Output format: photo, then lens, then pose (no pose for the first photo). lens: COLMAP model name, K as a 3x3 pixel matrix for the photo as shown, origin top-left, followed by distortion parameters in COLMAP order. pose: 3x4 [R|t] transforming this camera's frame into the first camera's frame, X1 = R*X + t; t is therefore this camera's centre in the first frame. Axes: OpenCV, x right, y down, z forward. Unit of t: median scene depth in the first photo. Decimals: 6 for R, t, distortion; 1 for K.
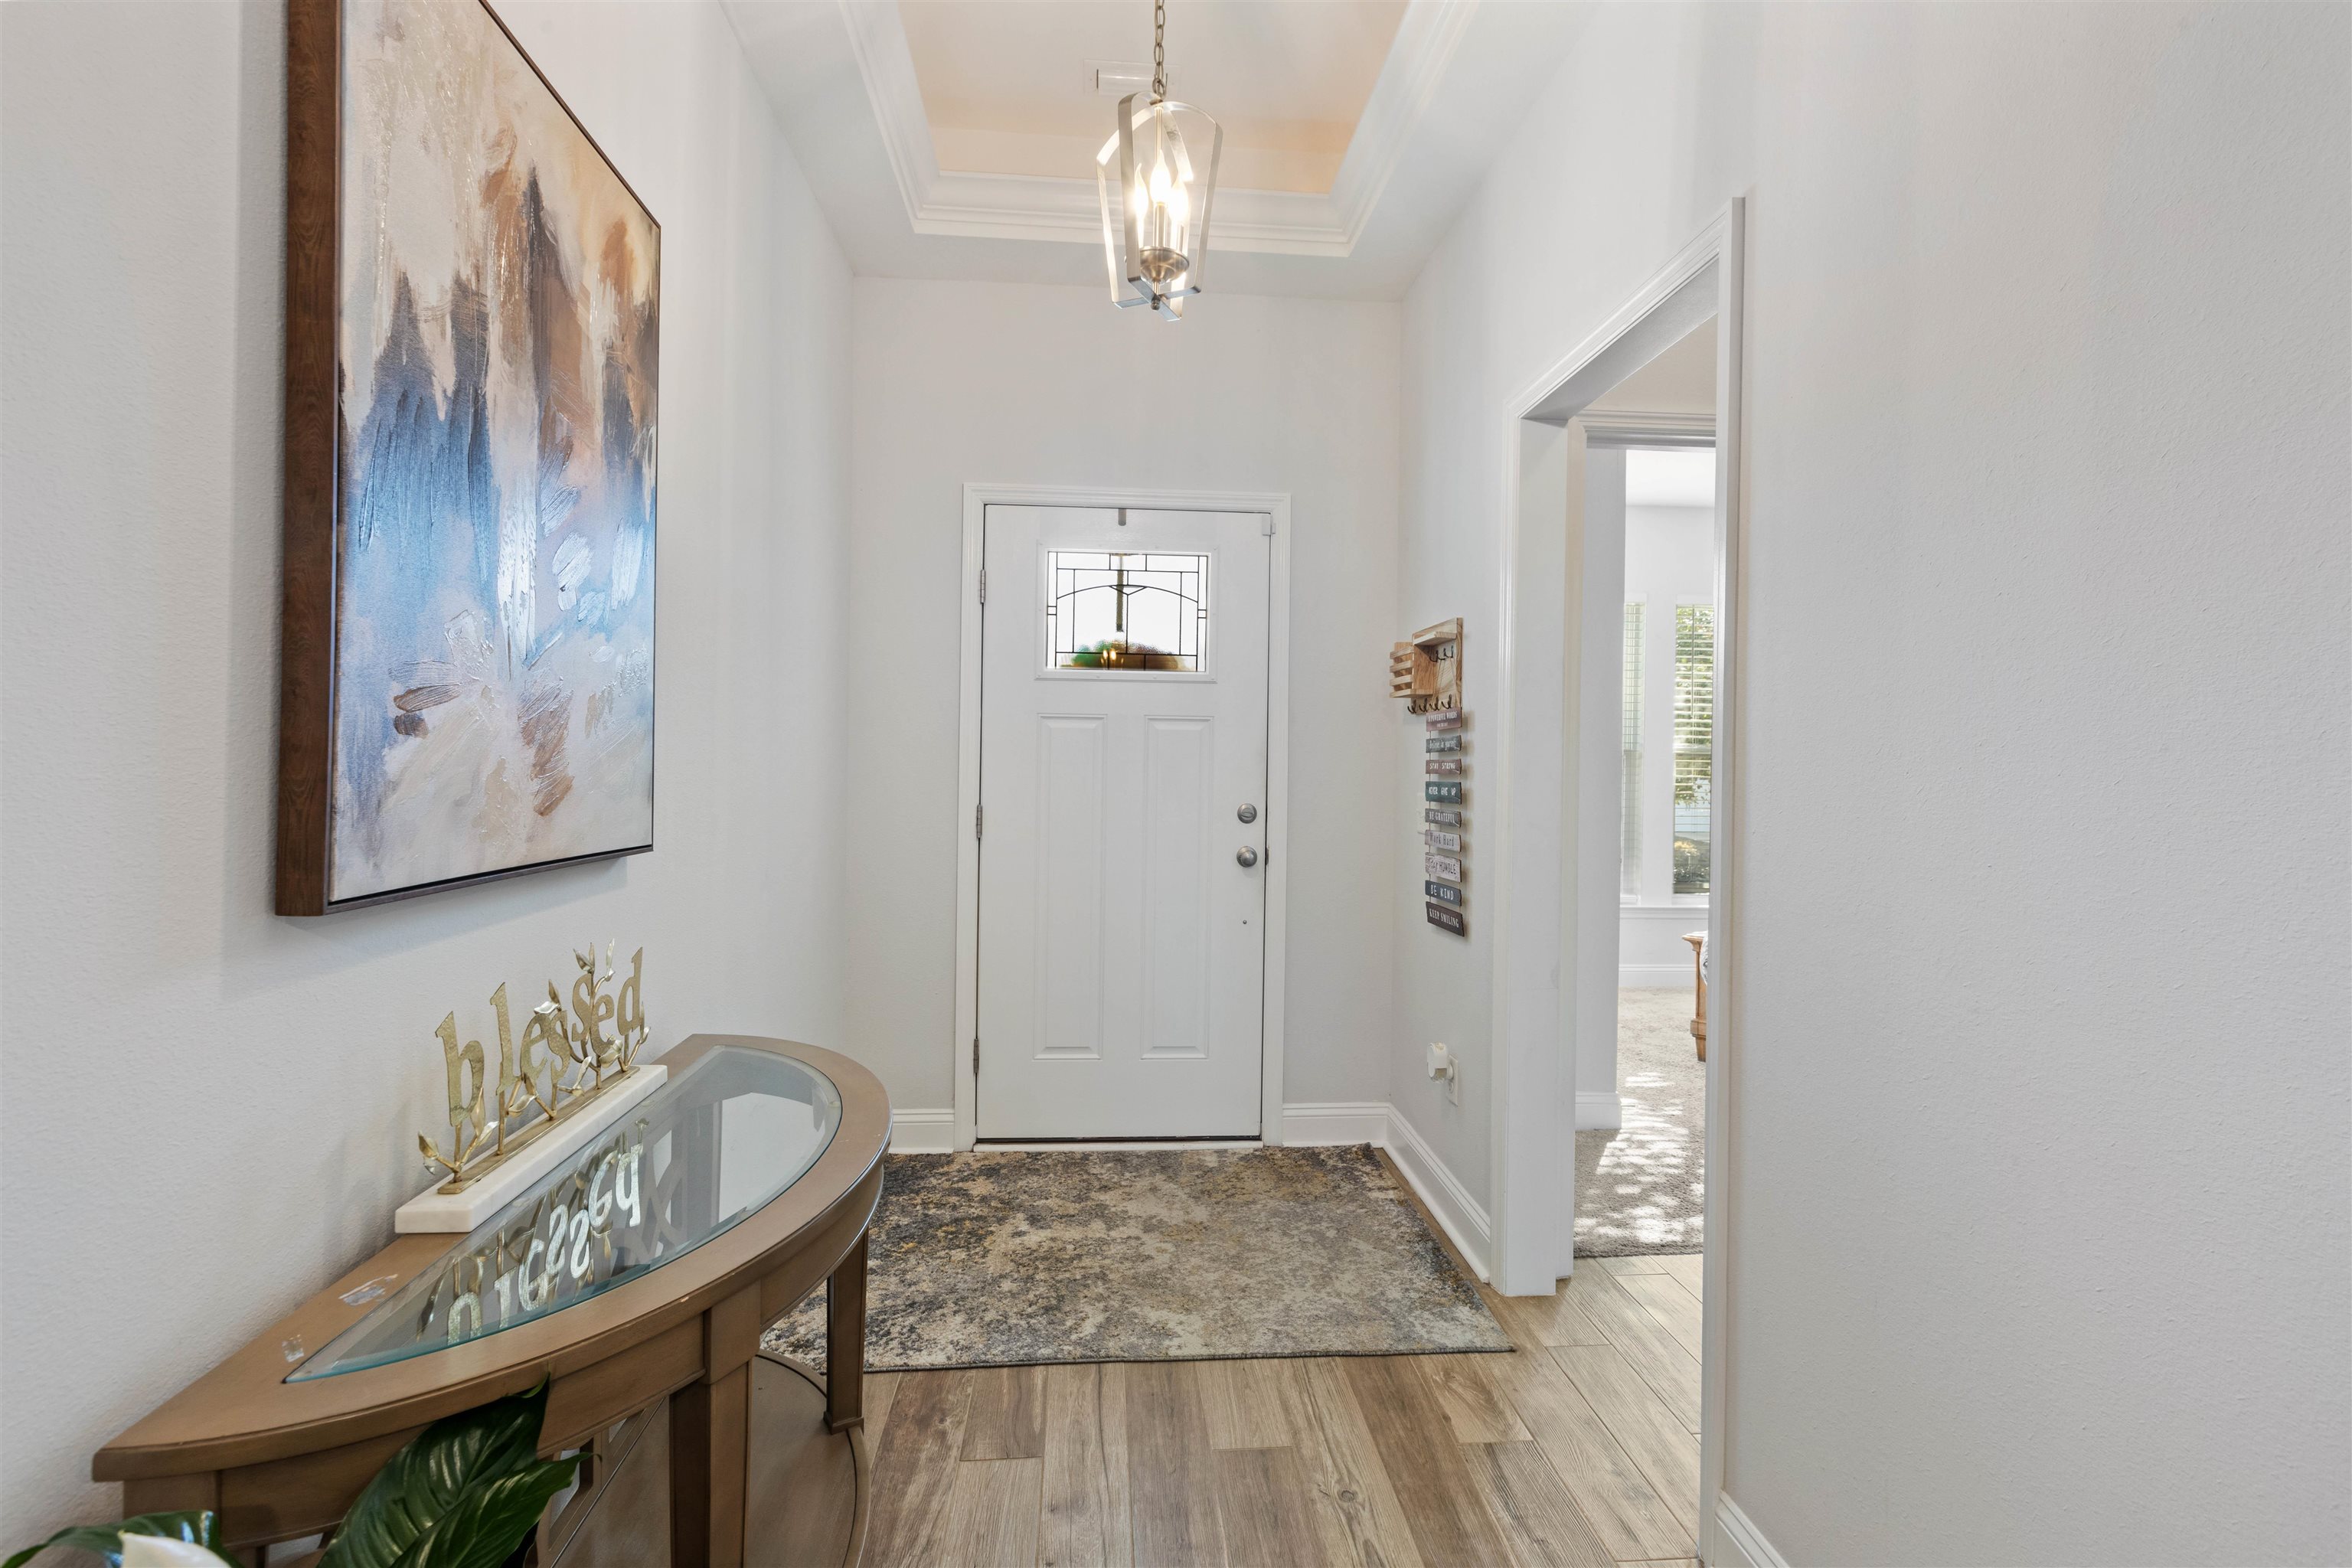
lens RADIAL K [[1065.0, 0, 1187.5], [0, 1065.0, 771.0], [0, 0, 1]] dist [0.001258, 0.000580]
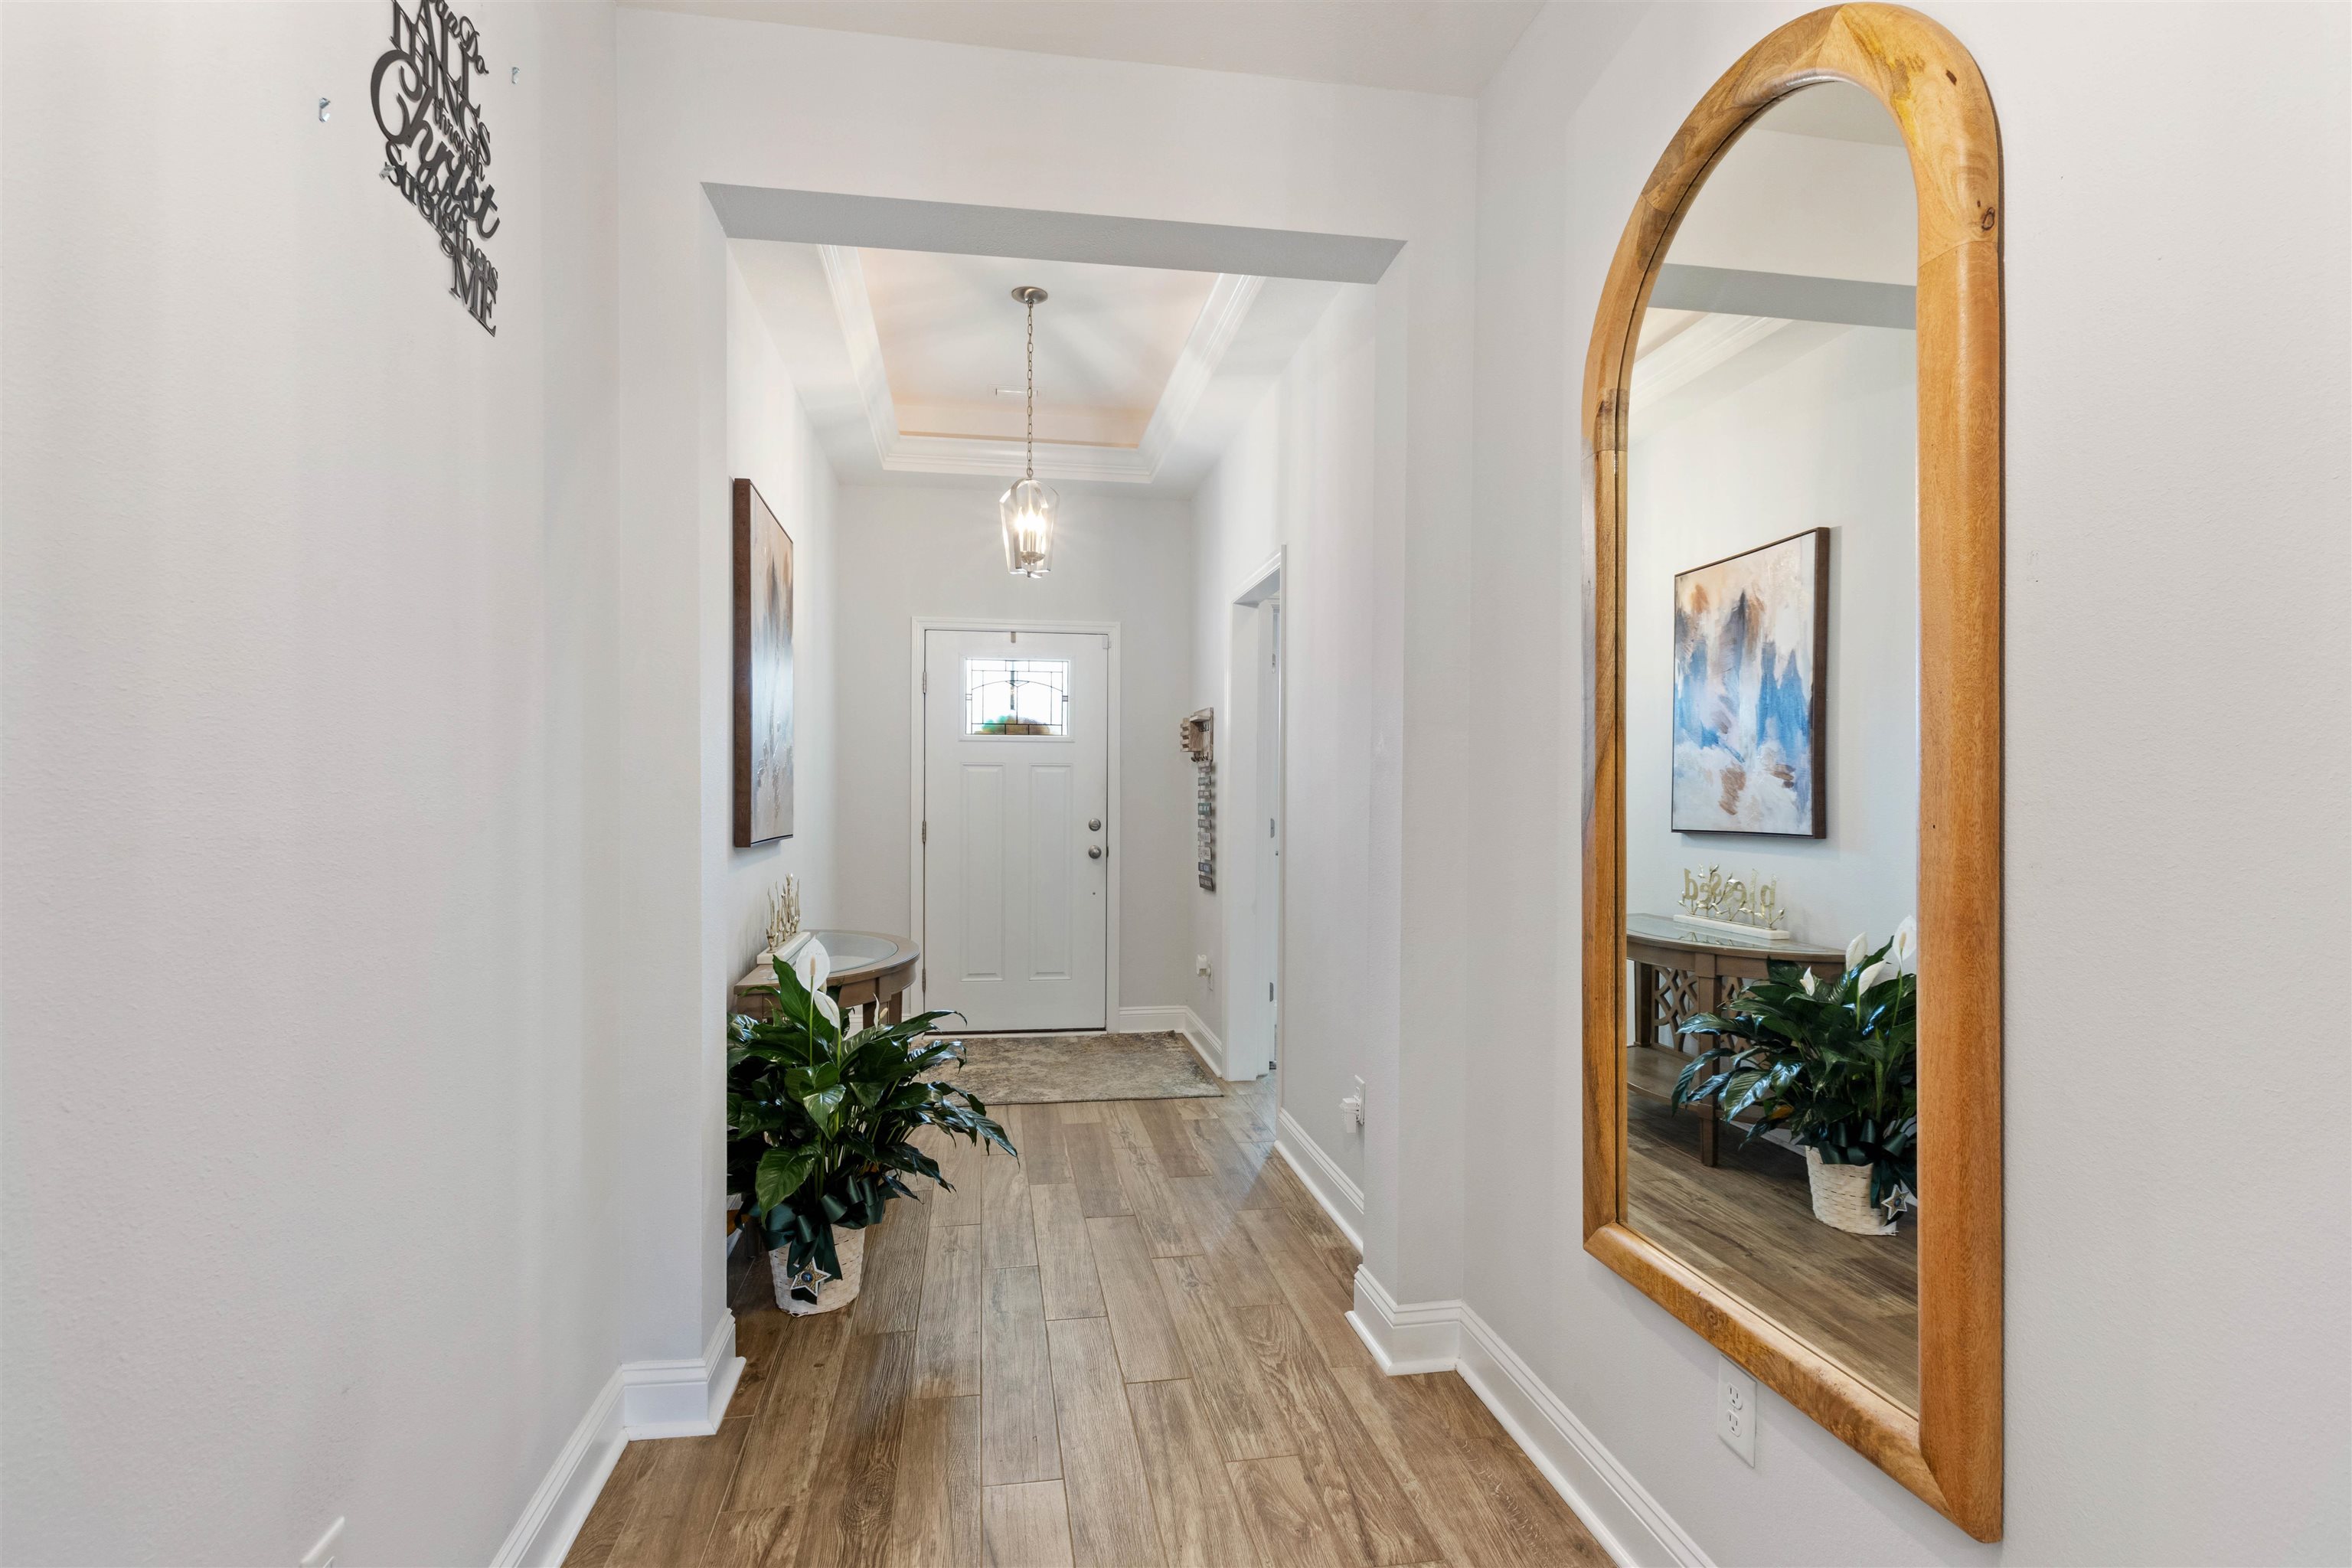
lens RADIAL K [[1097.4, 0, 1178.2], [0, 1097.4, 812.7], [0, 0, 1]] dist [-0.000252, 0.000117]
pose [[0.996151, -0.010317, 0.087043, 0.044220], [0.009270, 0.999880, 0.012425, 0.003292], [-0.087160, -0.011571, 0.996127, -0.753409]]
